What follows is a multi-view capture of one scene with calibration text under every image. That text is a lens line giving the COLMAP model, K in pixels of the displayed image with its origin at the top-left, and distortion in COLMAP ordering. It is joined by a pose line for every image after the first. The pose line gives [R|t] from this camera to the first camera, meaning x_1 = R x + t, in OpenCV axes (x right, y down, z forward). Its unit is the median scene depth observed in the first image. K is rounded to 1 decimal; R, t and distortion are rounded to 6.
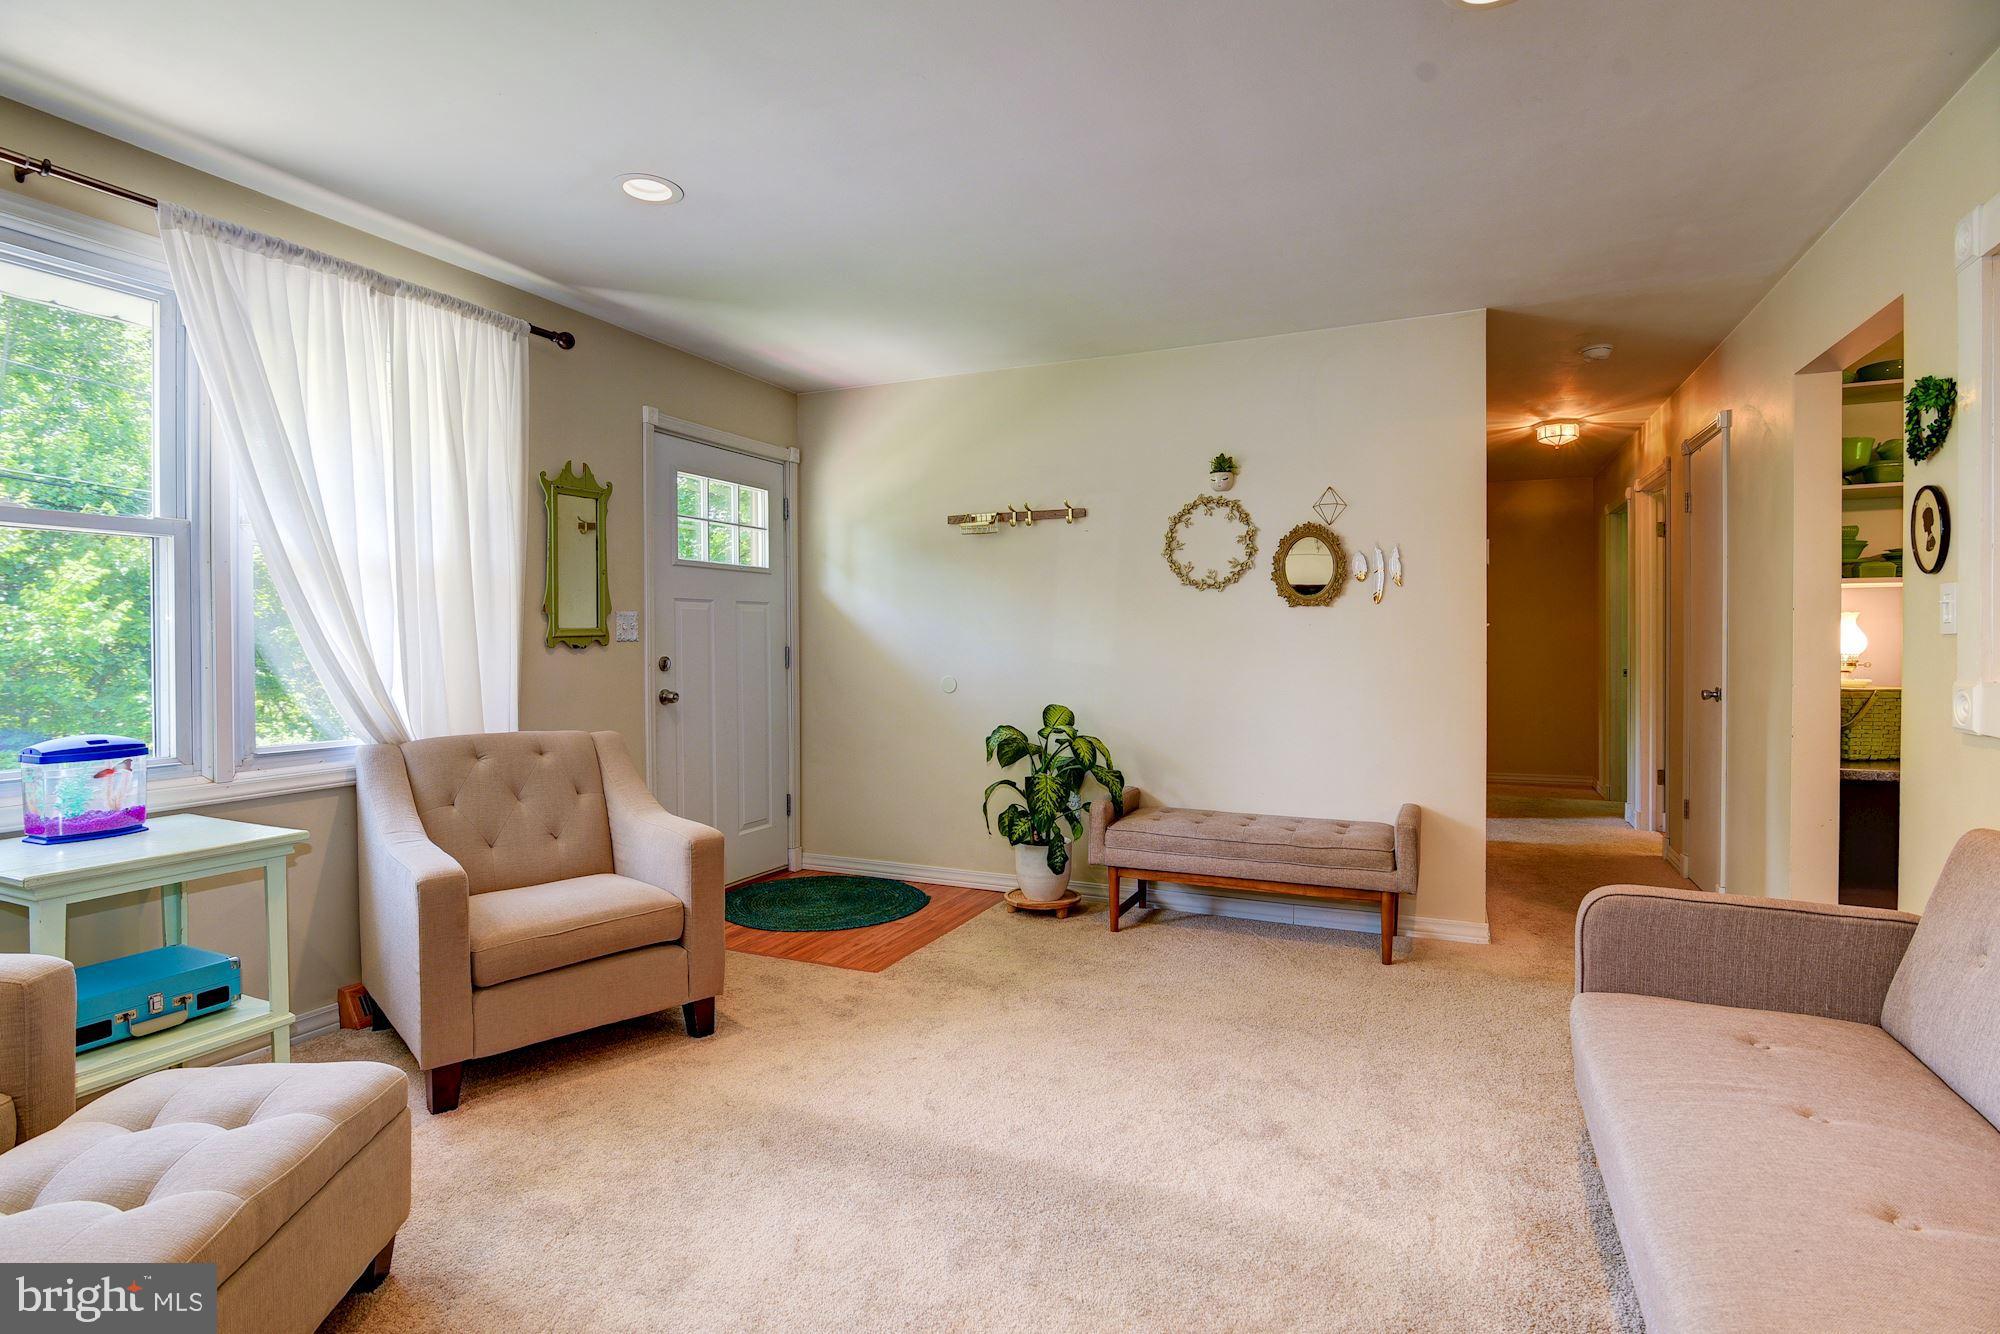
lens RADIAL K [[976.2, 0, 985.2], [0, 976.2, 634.9], [0, 0, 1]] dist [-0.006572, -0.001246]
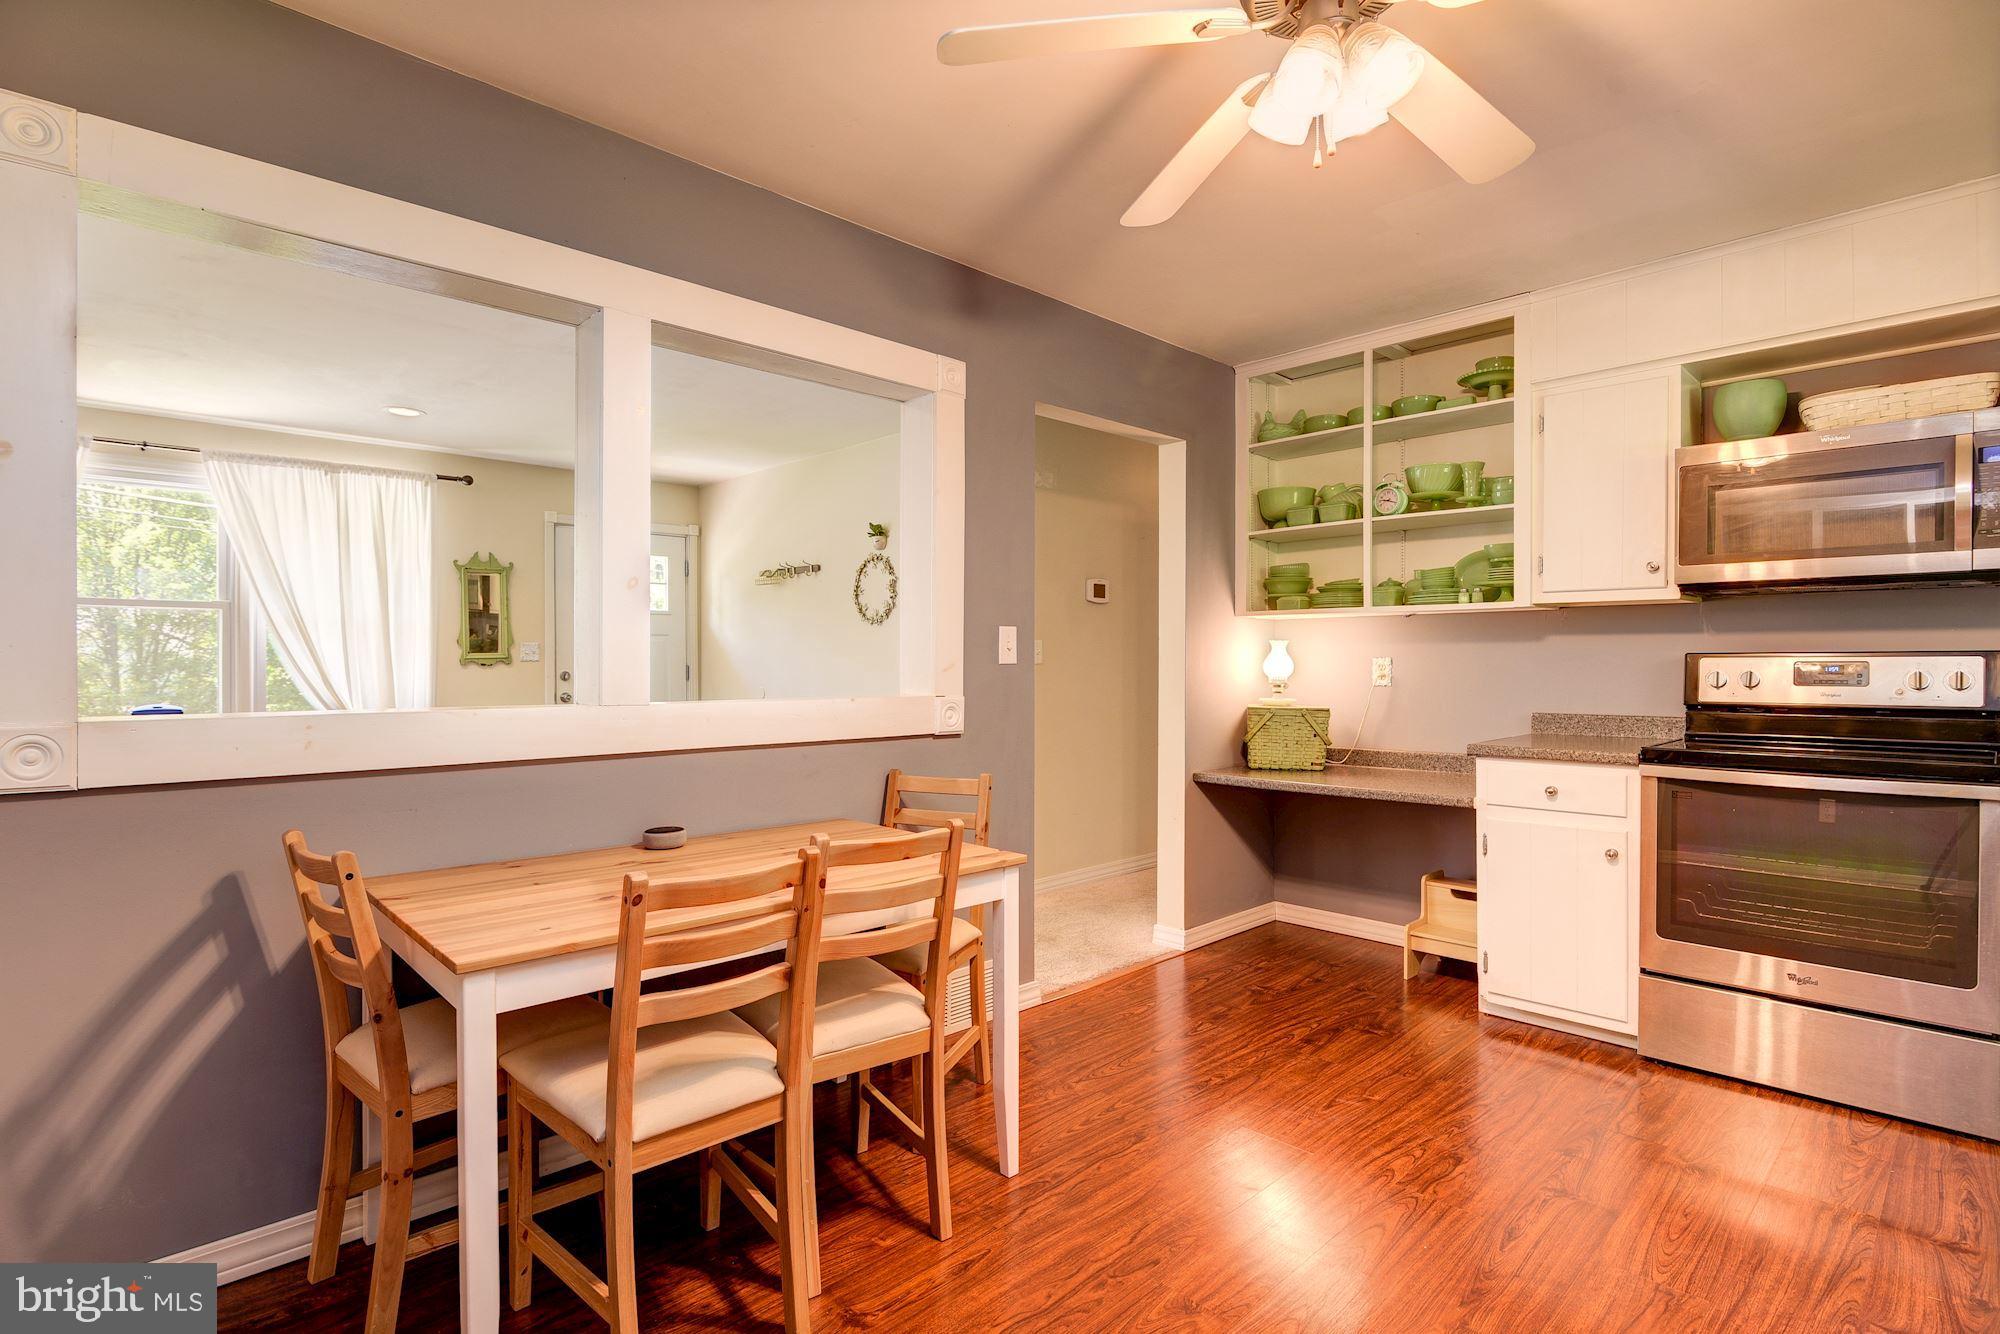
lens RADIAL K [[976.2, 0, 992.5], [0, 976.2, 665.9], [0, 0, 1]] dist [-0.006572, -0.001246]
pose [[0.935768, 0.002284, -0.352608, 0.849382], [0.001596, 0.999941, 0.010712, -0.002163], [0.352612, -0.010587, 0.935710, -0.203435]]
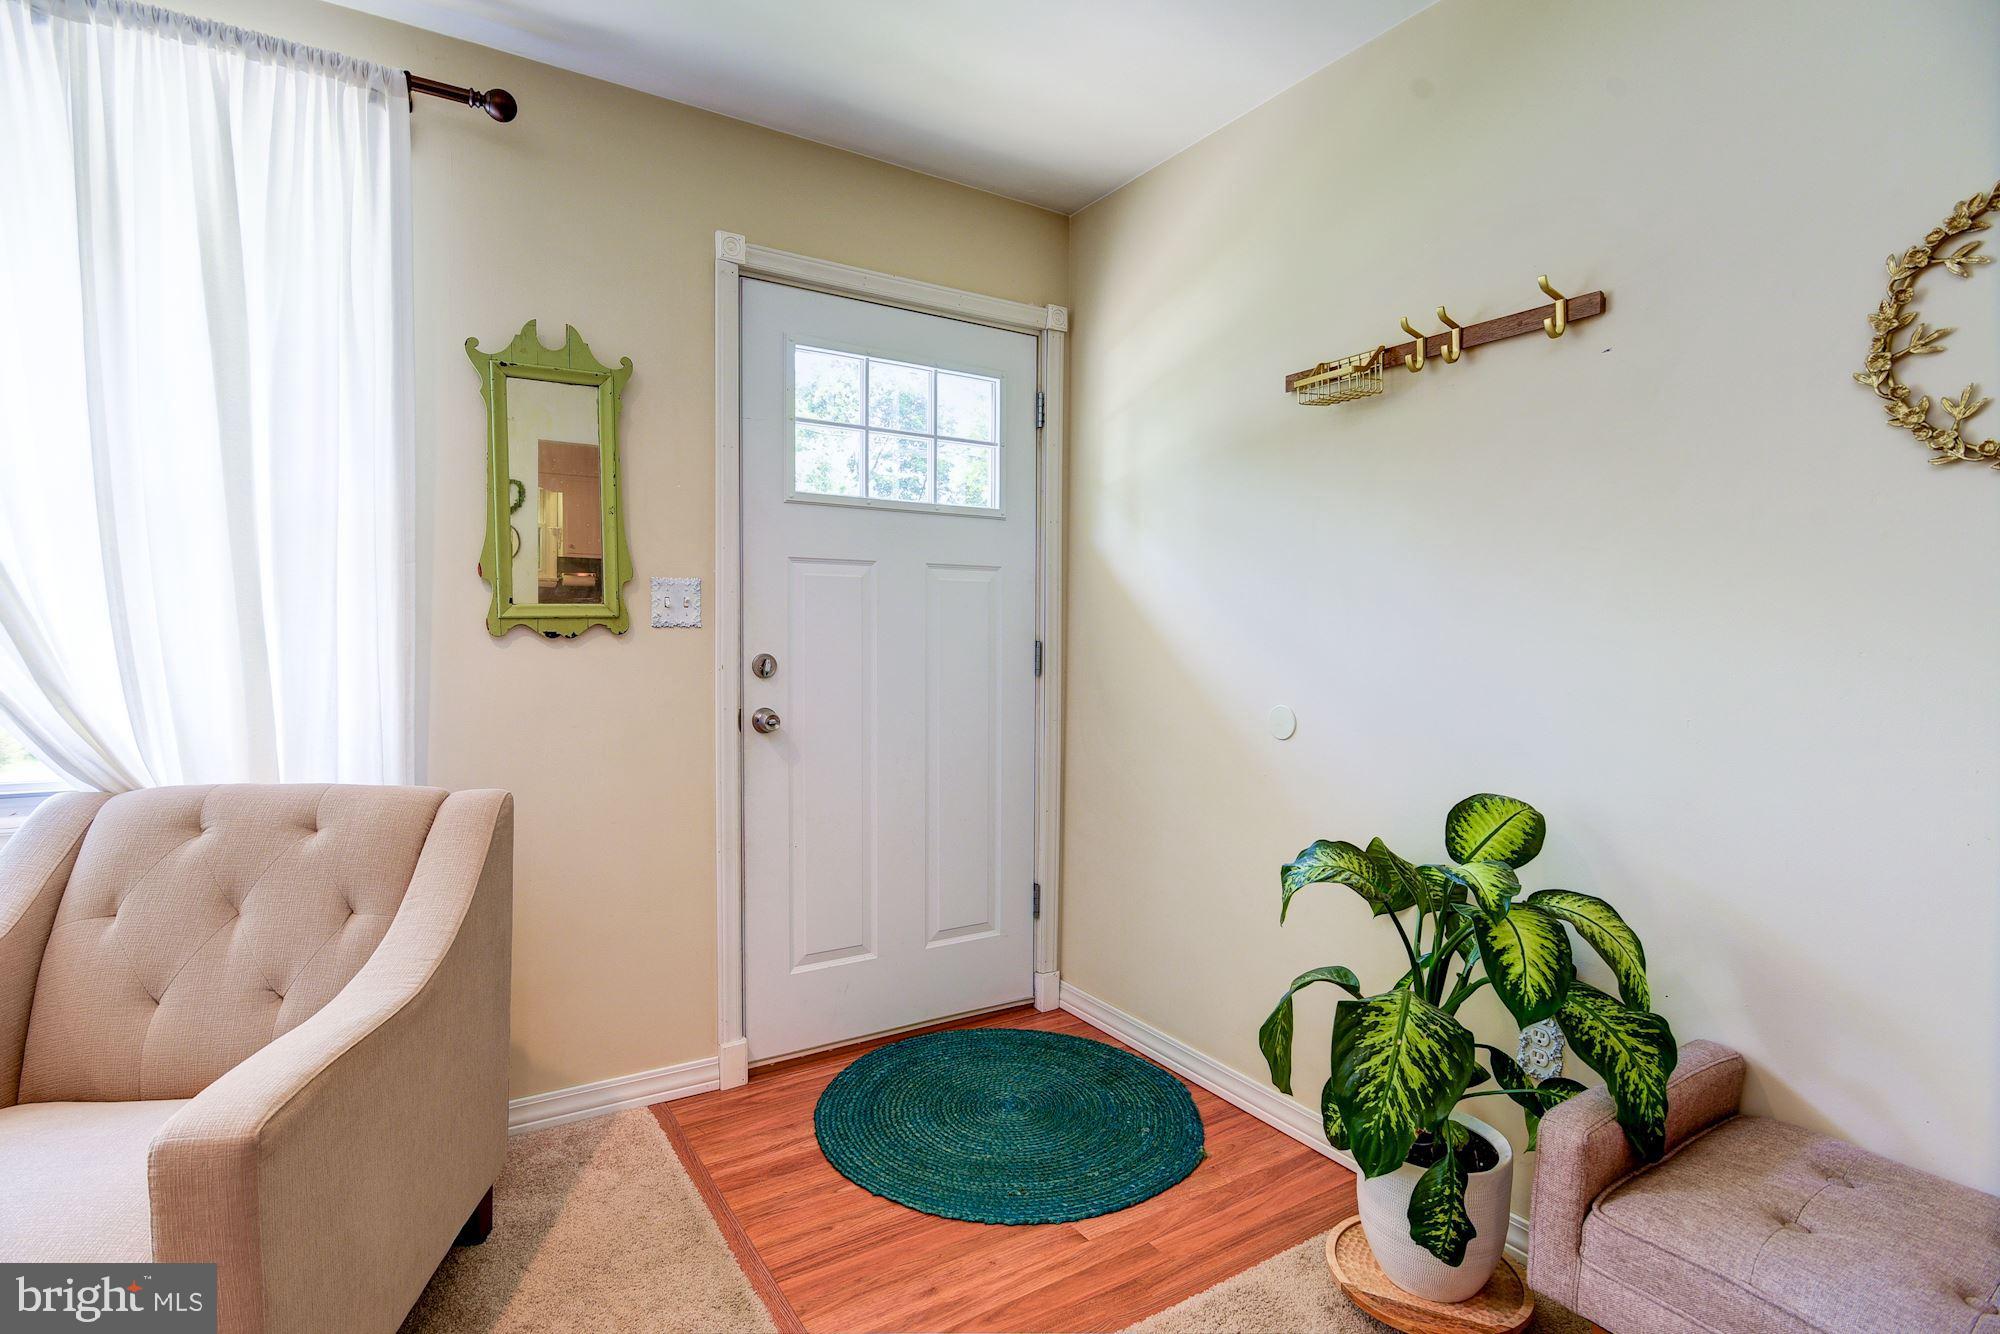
lens RADIAL K [[976.2, 0, 986.9], [0, 976.2, 665.7], [0, 0, 1]] dist [-0.006572, -0.001246]
pose [[0.840427, 0.029408, -0.541126, 0.115330], [-0.008031, 0.999093, 0.041823, 0.003208], [0.541865, -0.030803, 0.839901, 0.568674]]
